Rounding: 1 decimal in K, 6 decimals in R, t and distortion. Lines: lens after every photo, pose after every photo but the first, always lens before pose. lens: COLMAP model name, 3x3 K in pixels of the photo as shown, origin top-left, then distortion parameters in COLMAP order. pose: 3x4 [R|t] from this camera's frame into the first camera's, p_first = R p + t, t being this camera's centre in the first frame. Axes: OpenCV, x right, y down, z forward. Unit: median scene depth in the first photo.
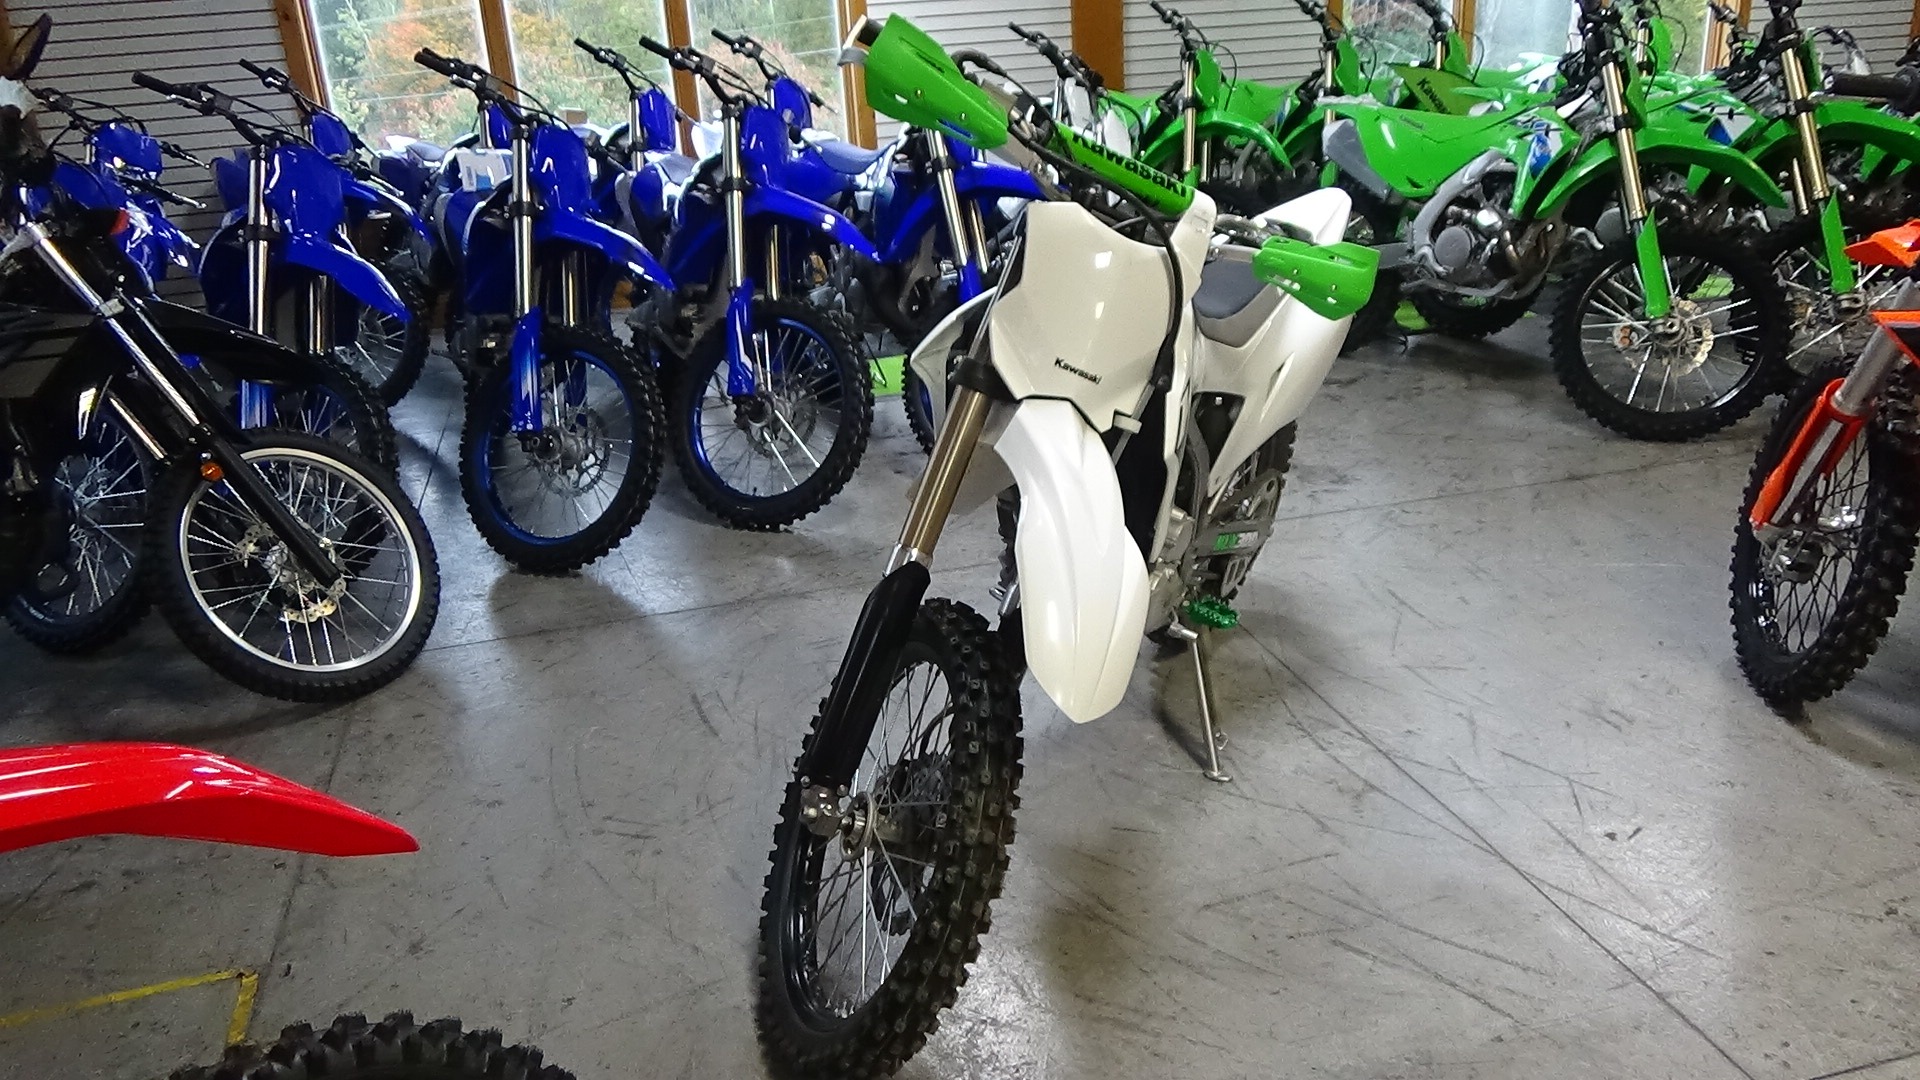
lens RADIAL K [[1359.3, 0, 968.1], [0, 1359.3, 578.5], [0, 0, 1]] dist [-0.024497, 0.001231]
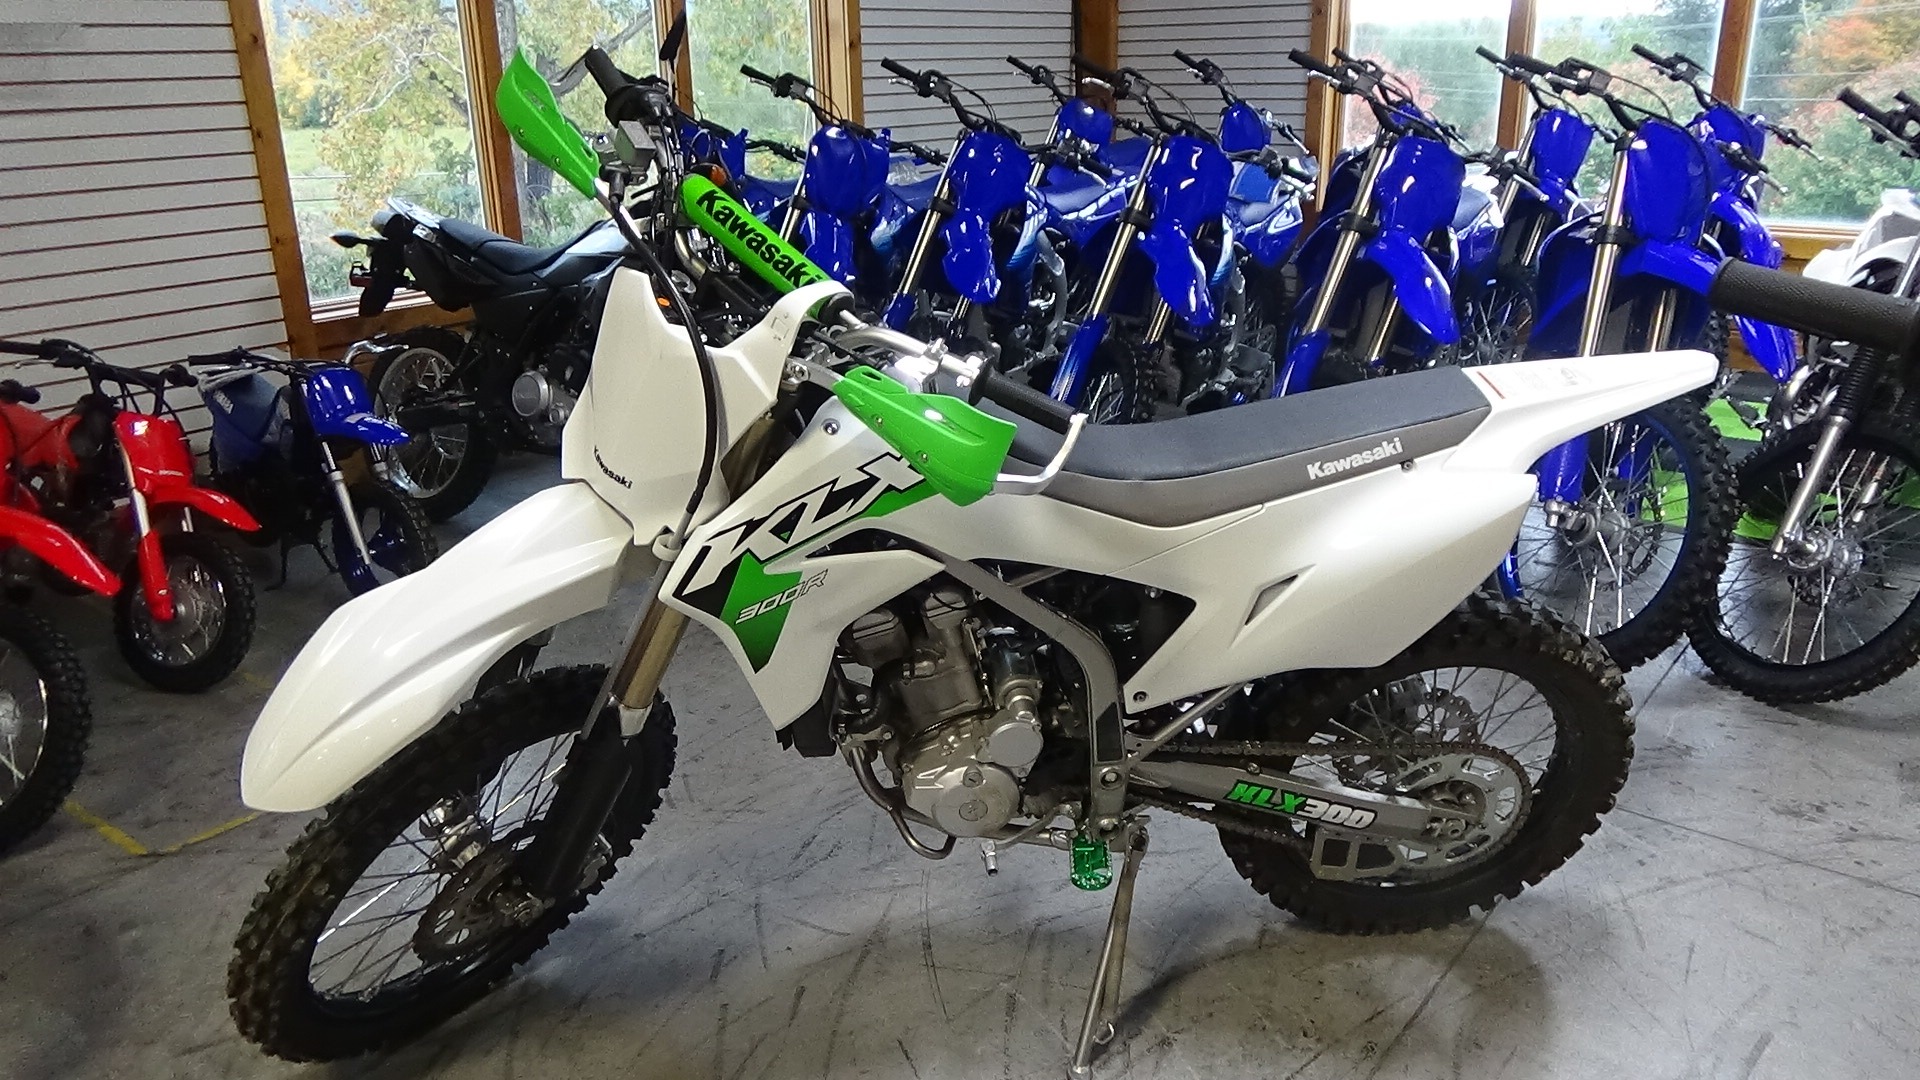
lens RADIAL K [[1385.5, 0, 960.0], [0, 1385.5, 540.0], [0, 0, 1]] dist [-0.045653, 0.025274]
pose [[0.601694, 0.302553, -0.739206, 0.331832], [-0.319691, 0.939340, 0.124247, -0.109522], [0.731957, 0.161559, 0.661919, 0.224580]]
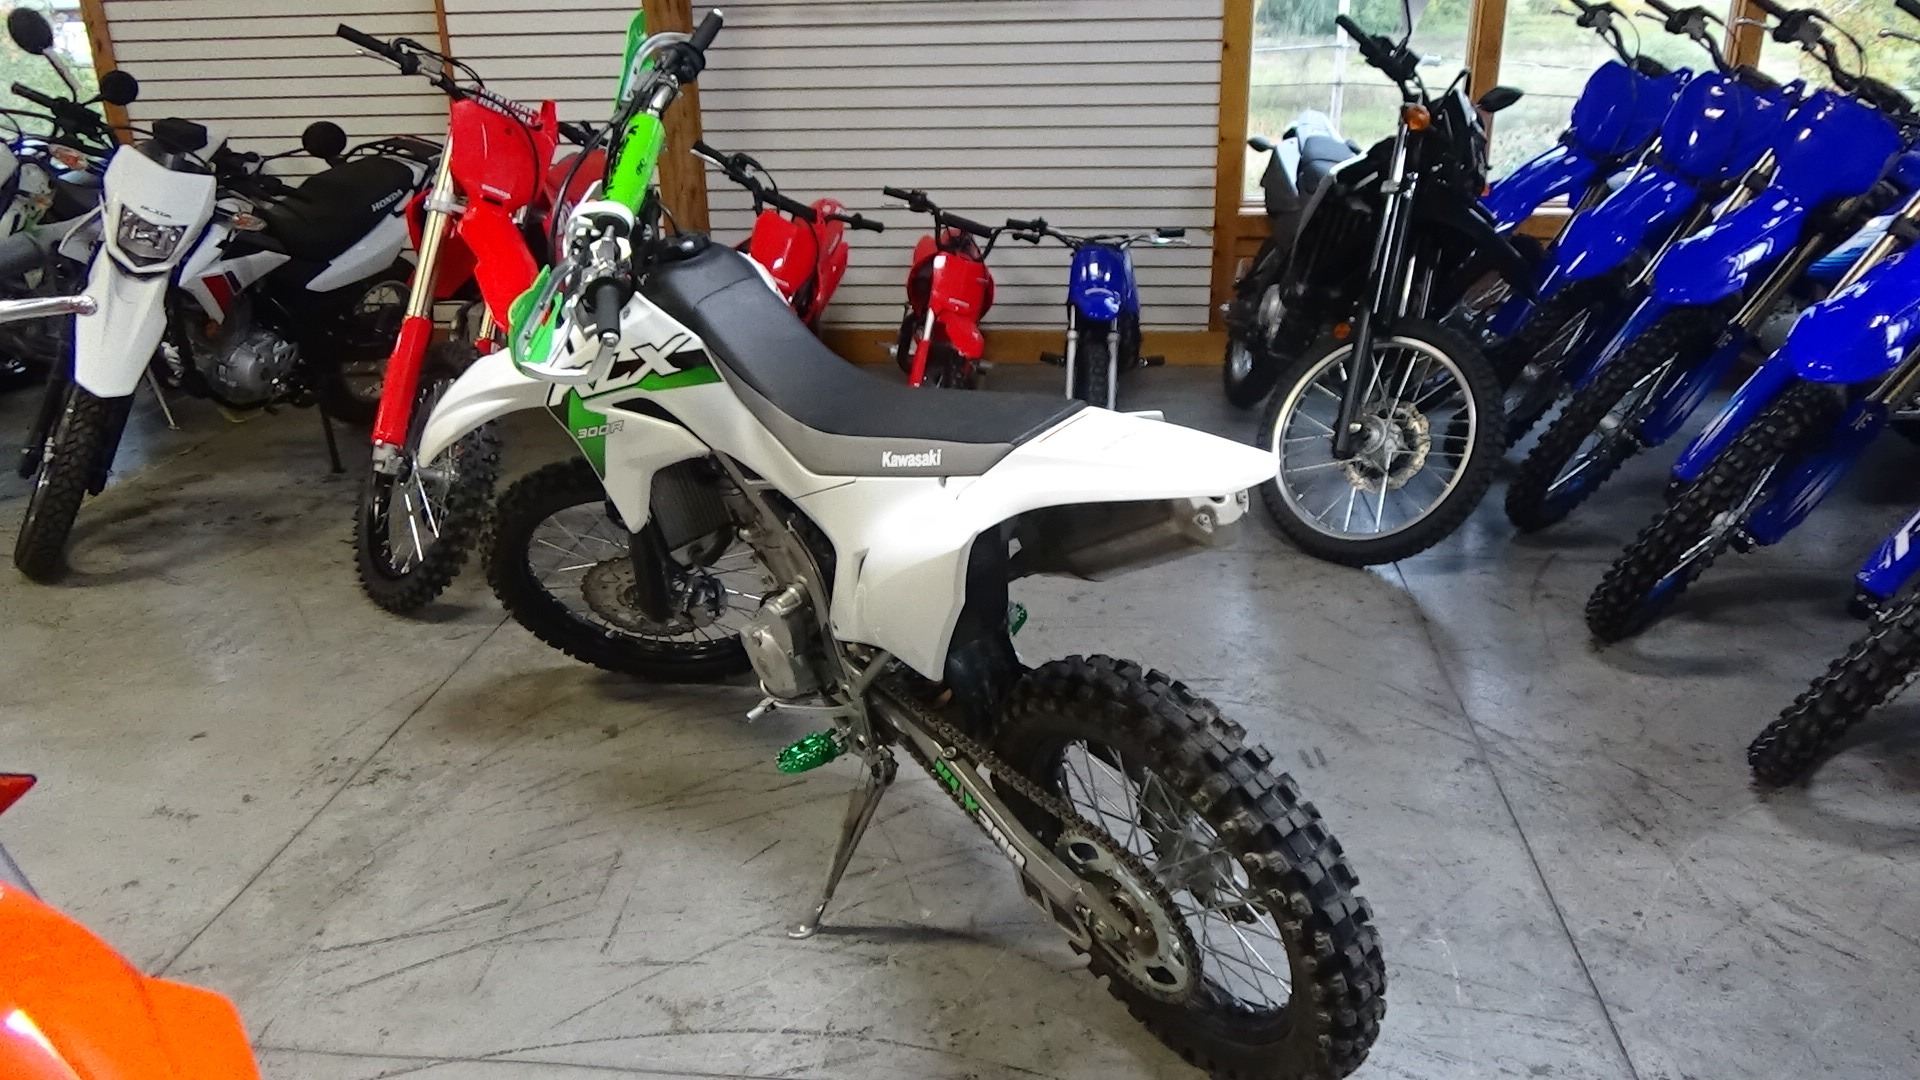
lens RADIAL K [[1385.5, 0, 960.0], [0, 1385.5, 540.0], [0, 0, 1]] dist [-0.045653, 0.025274]
pose [[-0.351839, 0.405795, -0.843528, 0.420907], [-0.320555, 0.794427, 0.515879, -0.284658], [0.879462, 0.451903, -0.149430, 0.602601]]
